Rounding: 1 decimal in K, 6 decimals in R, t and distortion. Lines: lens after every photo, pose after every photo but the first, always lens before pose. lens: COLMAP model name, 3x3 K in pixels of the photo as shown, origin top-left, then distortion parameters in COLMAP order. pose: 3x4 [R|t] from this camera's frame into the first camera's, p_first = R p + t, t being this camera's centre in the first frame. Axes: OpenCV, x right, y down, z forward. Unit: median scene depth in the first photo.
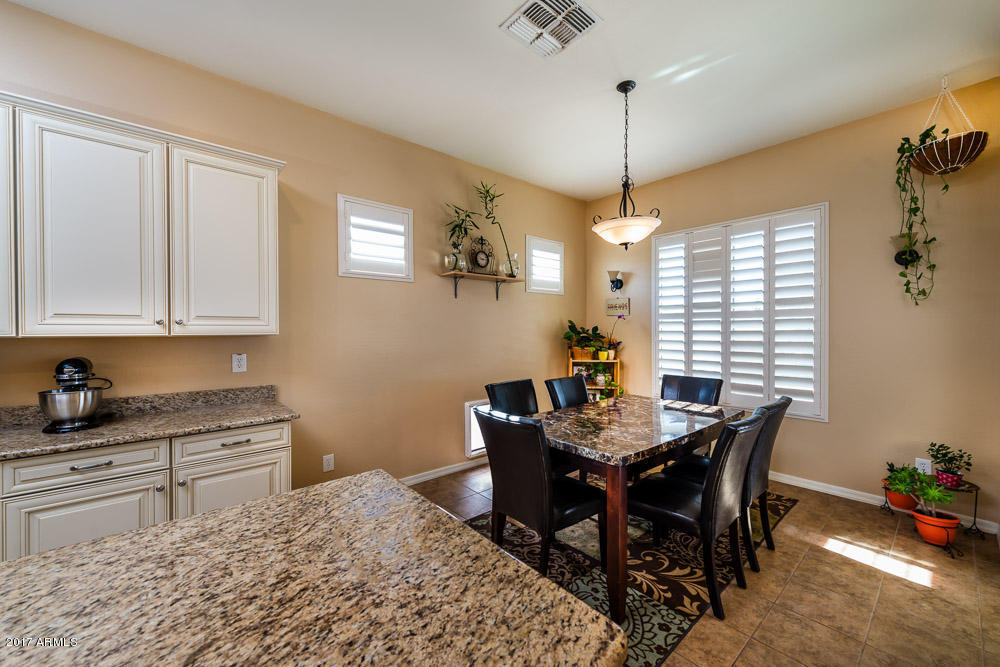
lens RADIAL K [[392.5, 0, 512.0], [0, 392.5, 333.8], [0, 0, 1]] dist [0.000283, -0.000379]
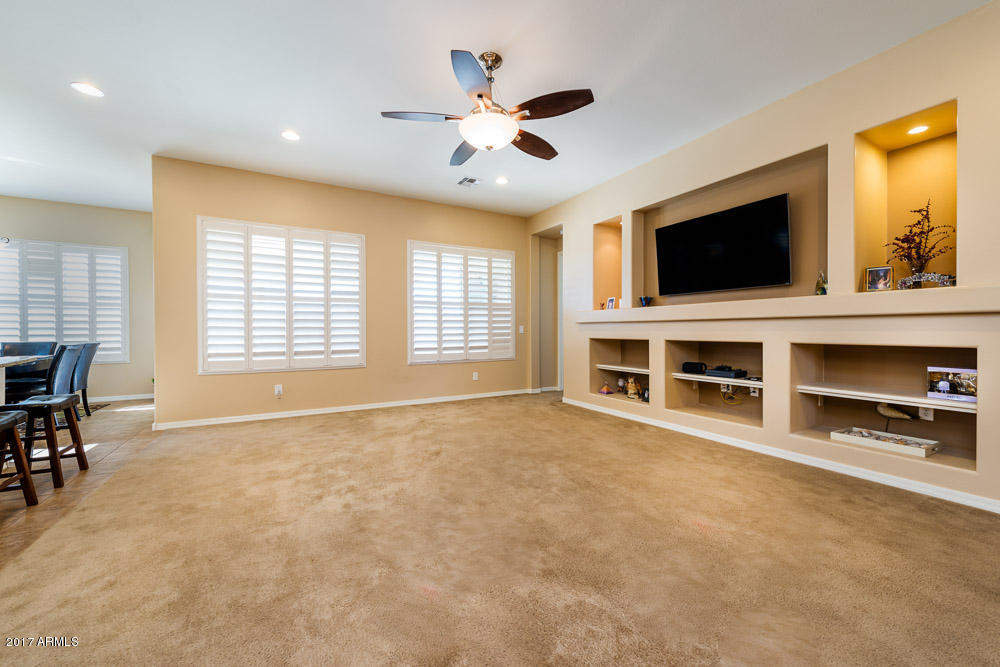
lens RADIAL K [[380.2, 0, 500.0], [0, 380.2, 333.5], [0, 0, 1]] dist [-0.002680, -0.000706]
pose [[0.224973, -0.003867, 0.974357, -0.532787], [0.011505, 0.999933, 0.001312, 0.090675], [-0.974297, 0.010915, 0.225003, -1.058905]]
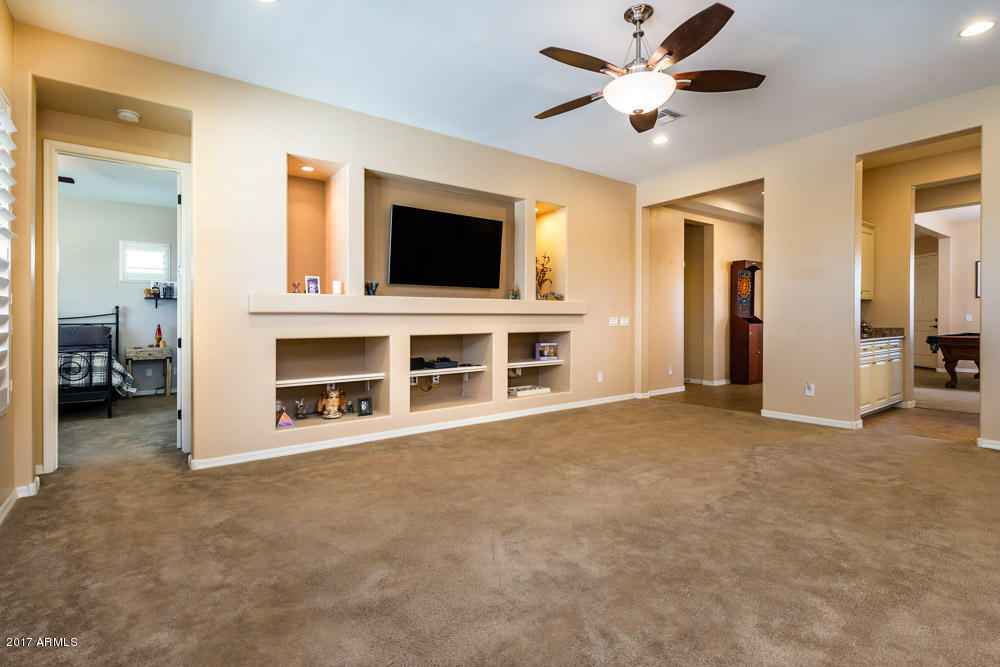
lens RADIAL K [[485.1, 0, 501.0], [0, 485.1, 314.5], [0, 0, 1]] dist [-0.000718, -0.000451]
pose [[-0.996581, 0.009105, 0.082114, 0.360342], [0.008900, 0.999956, -0.002854, 0.067303], [-0.082136, -0.002113, -0.996619, 0.009579]]
